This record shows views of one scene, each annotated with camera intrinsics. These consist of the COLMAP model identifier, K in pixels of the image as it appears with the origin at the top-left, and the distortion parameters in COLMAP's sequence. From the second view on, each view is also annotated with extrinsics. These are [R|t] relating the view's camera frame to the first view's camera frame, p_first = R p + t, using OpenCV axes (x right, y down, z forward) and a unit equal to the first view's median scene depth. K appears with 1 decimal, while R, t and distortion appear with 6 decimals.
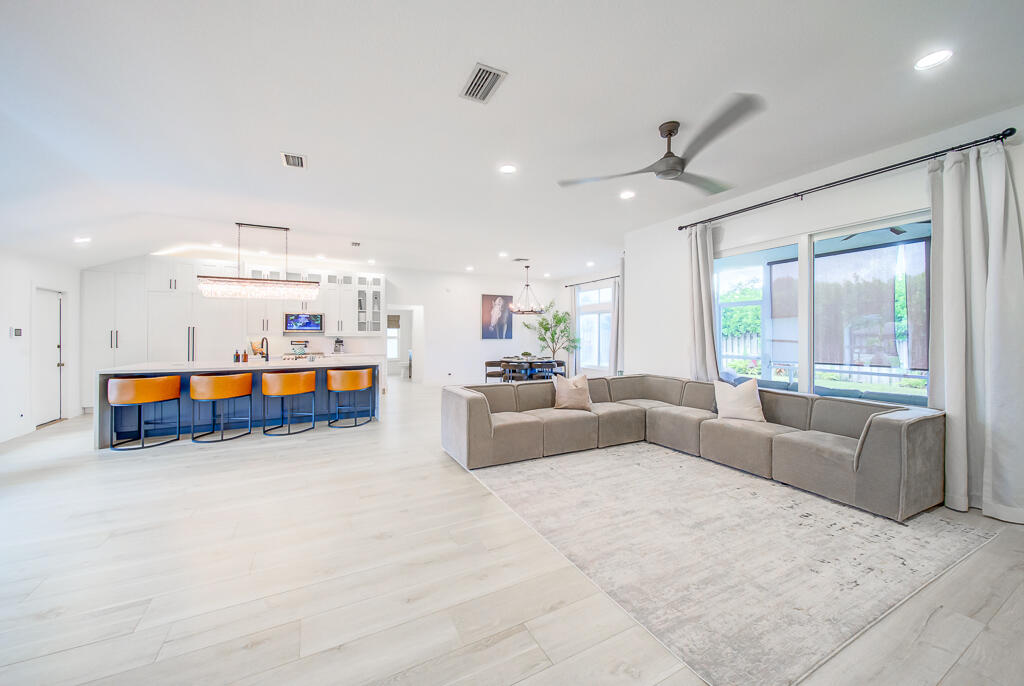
lens RADIAL K [[377.4, 0, 505.8], [0, 377.4, 337.1], [0, 0, 1]] dist [-0.005864, -0.000085]
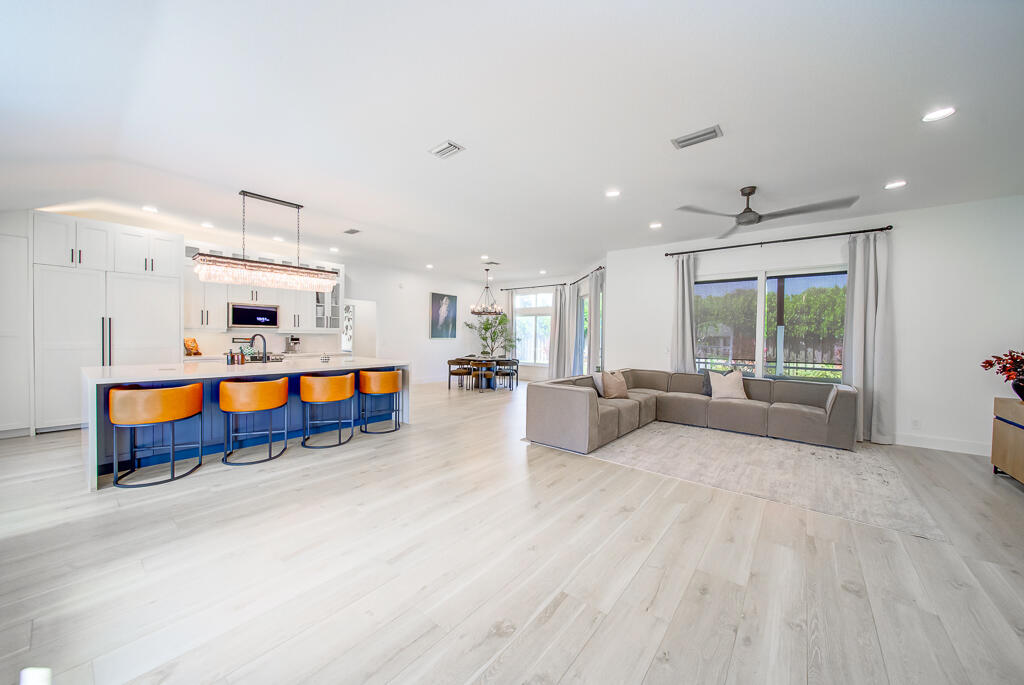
lens RADIAL K [[377.4, 0, 489.9], [0, 377.4, 339.7], [0, 0, 1]] dist [-0.005864, -0.000085]
pose [[0.917613, 0.008424, 0.397386, -0.473124], [-0.012796, 0.999883, 0.008349, -0.000049], [-0.397269, -0.012746, 0.917614, 0.042475]]
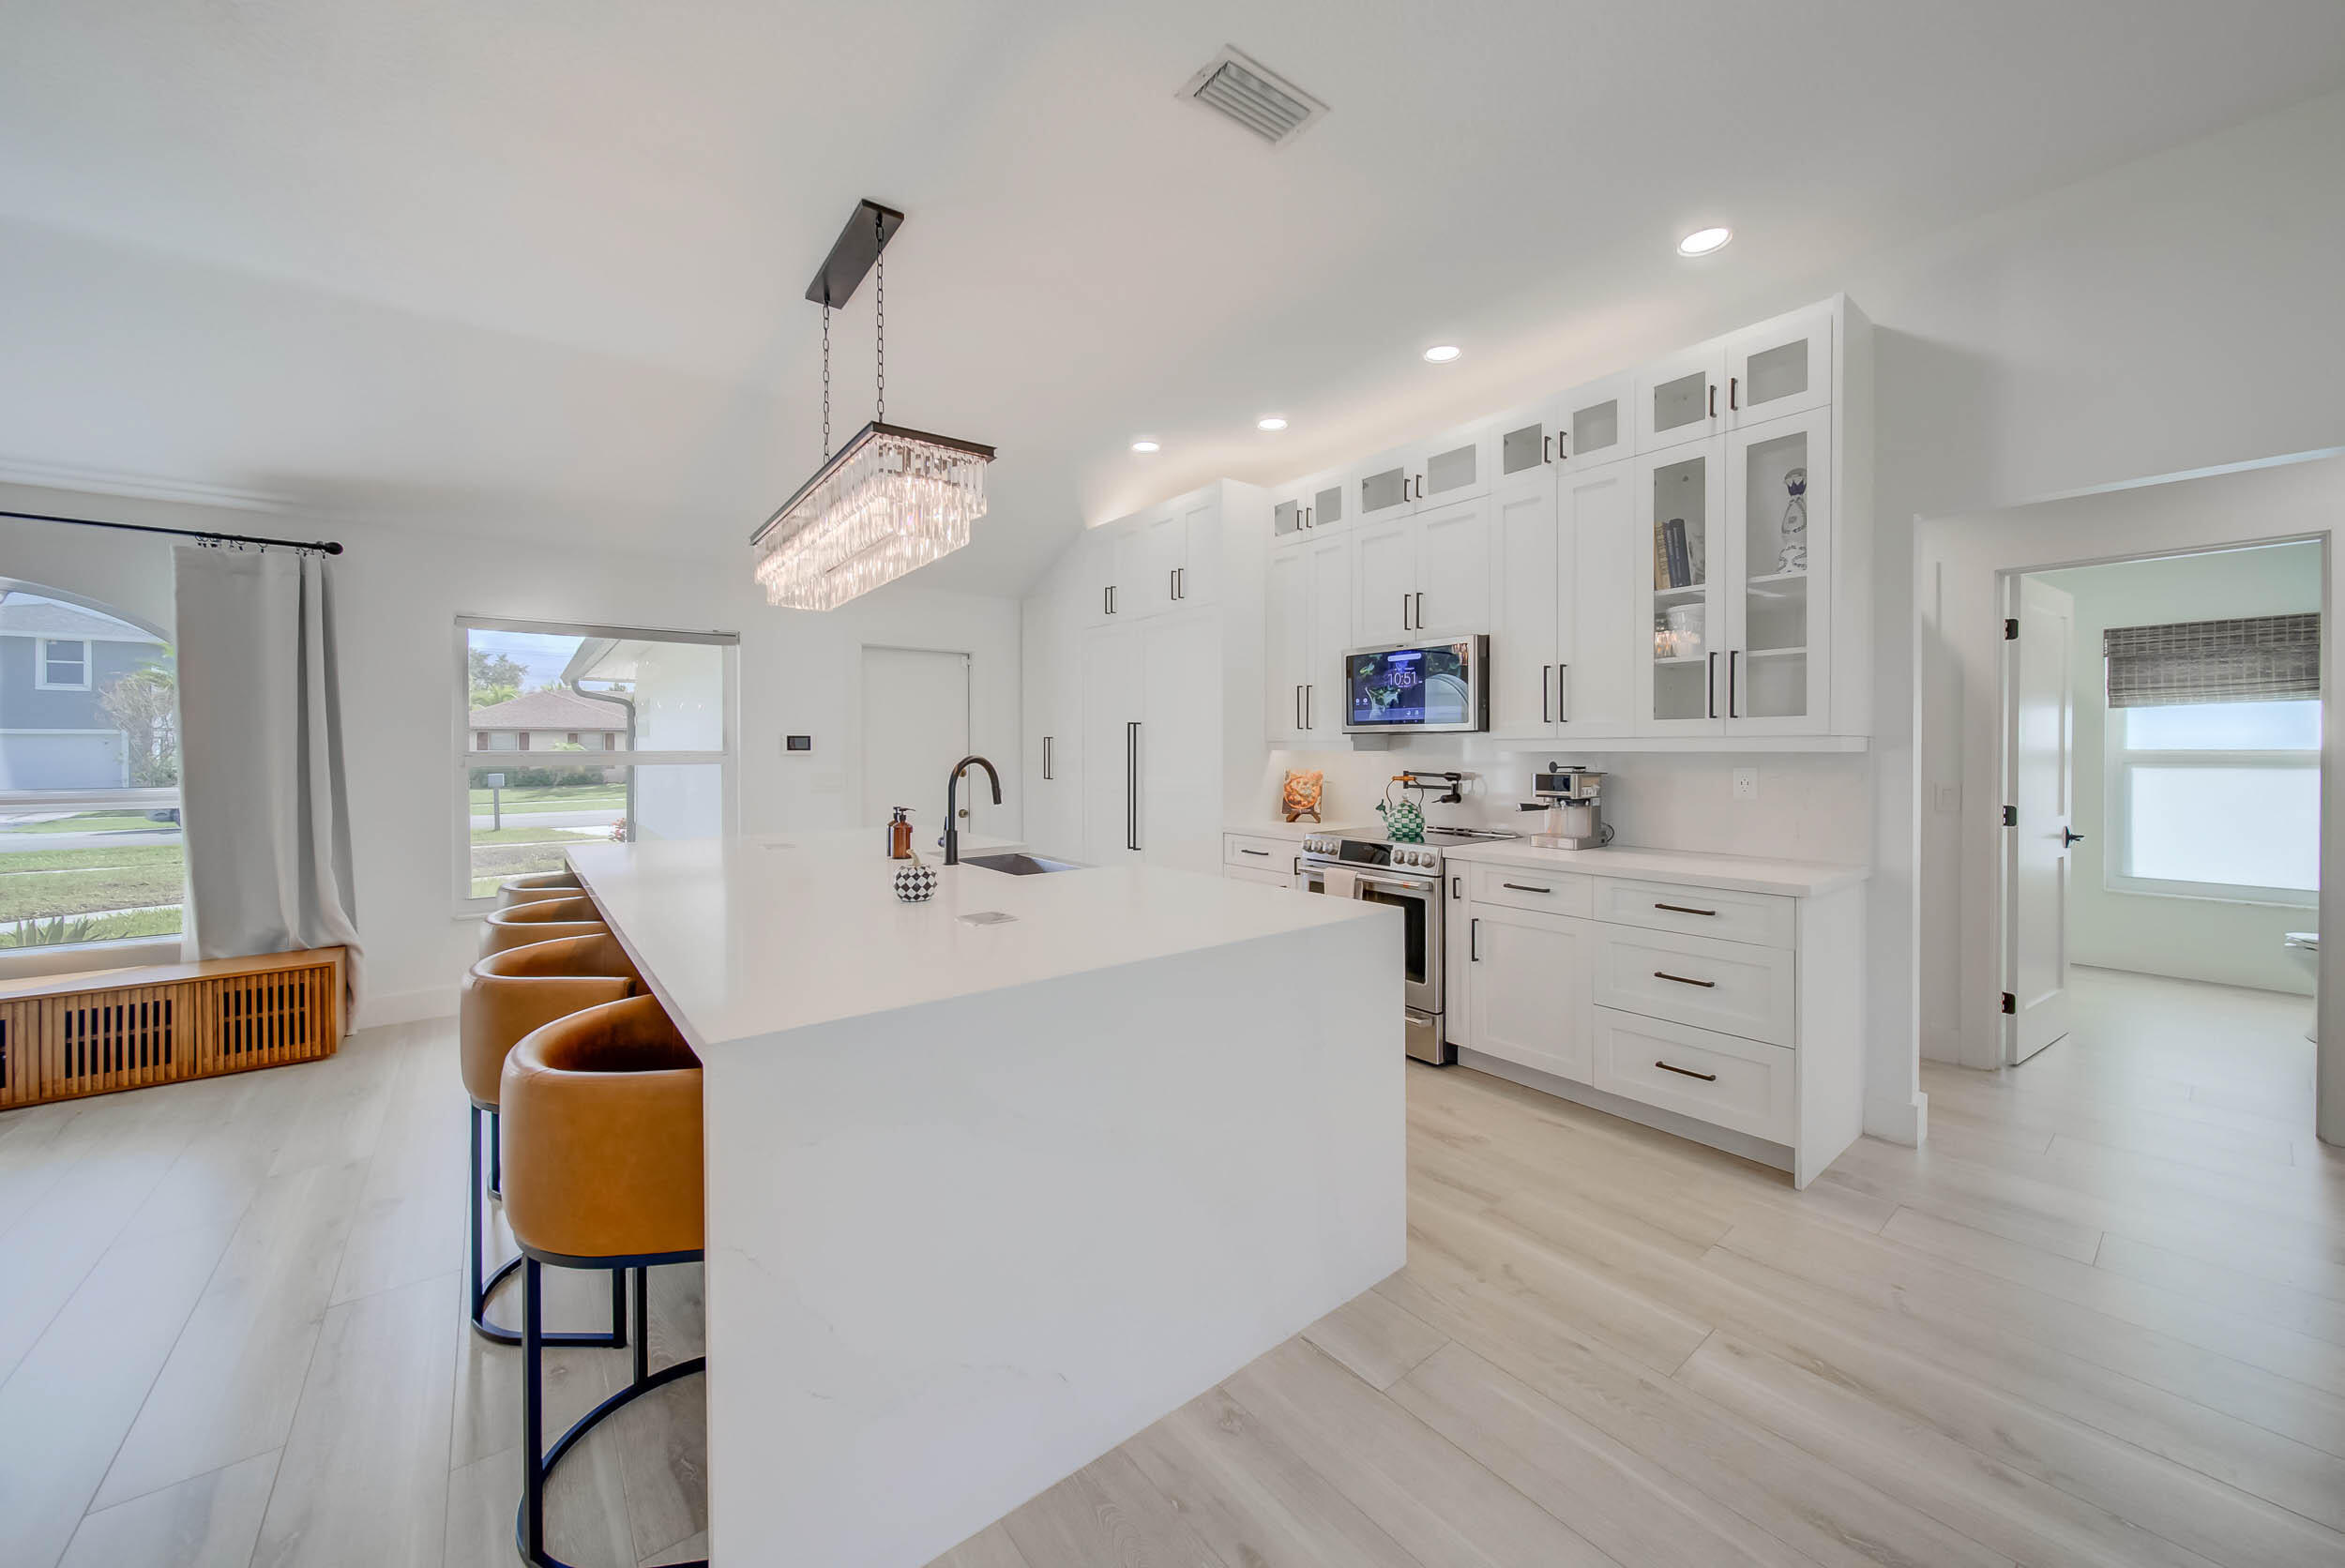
lens RADIAL K [[864.3, 0, 1179.4], [0, 864.3, 753.6], [0, 0, 1]] dist [-0.005864, -0.000085]
pose [[0.216632, 0.010070, -0.976201, -0.095575], [0.000849, 0.999944, 0.010504, -0.007724], [0.976253, -0.003104, 0.216611, 0.926842]]
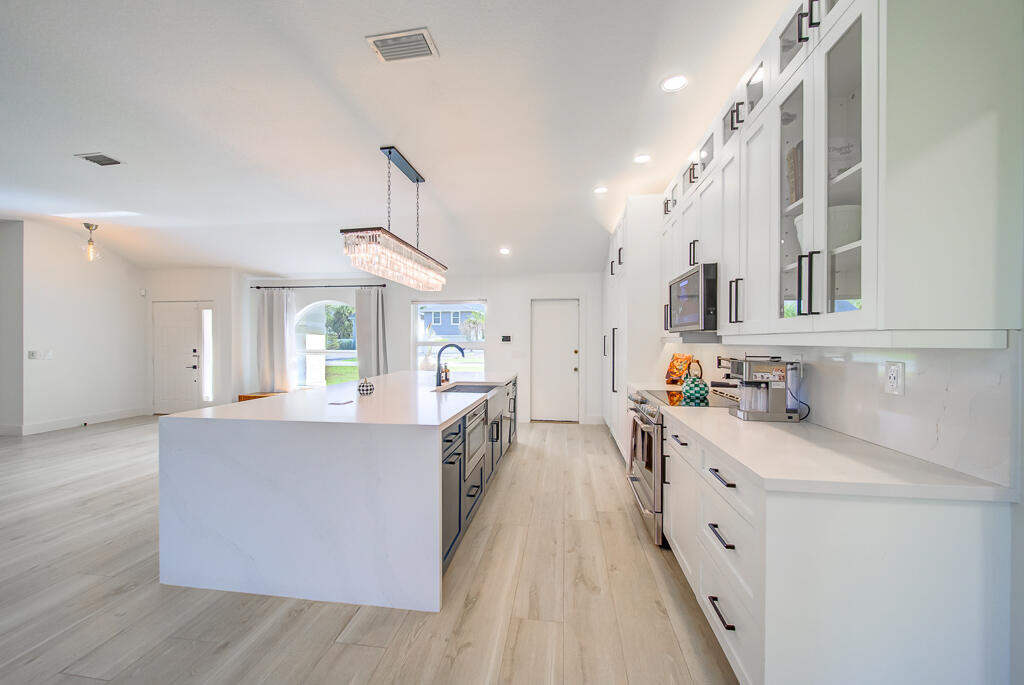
lens RADIAL K [[377.4, 0, 511.2], [0, 377.4, 342.5], [0, 0, 1]] dist [-0.005864, -0.000085]
pose [[-0.565544, 0.007380, -0.824685, -0.203602], [0.001691, 0.999968, 0.007789, -0.007363], [0.824716, 0.003010, -0.565539, 1.284879]]
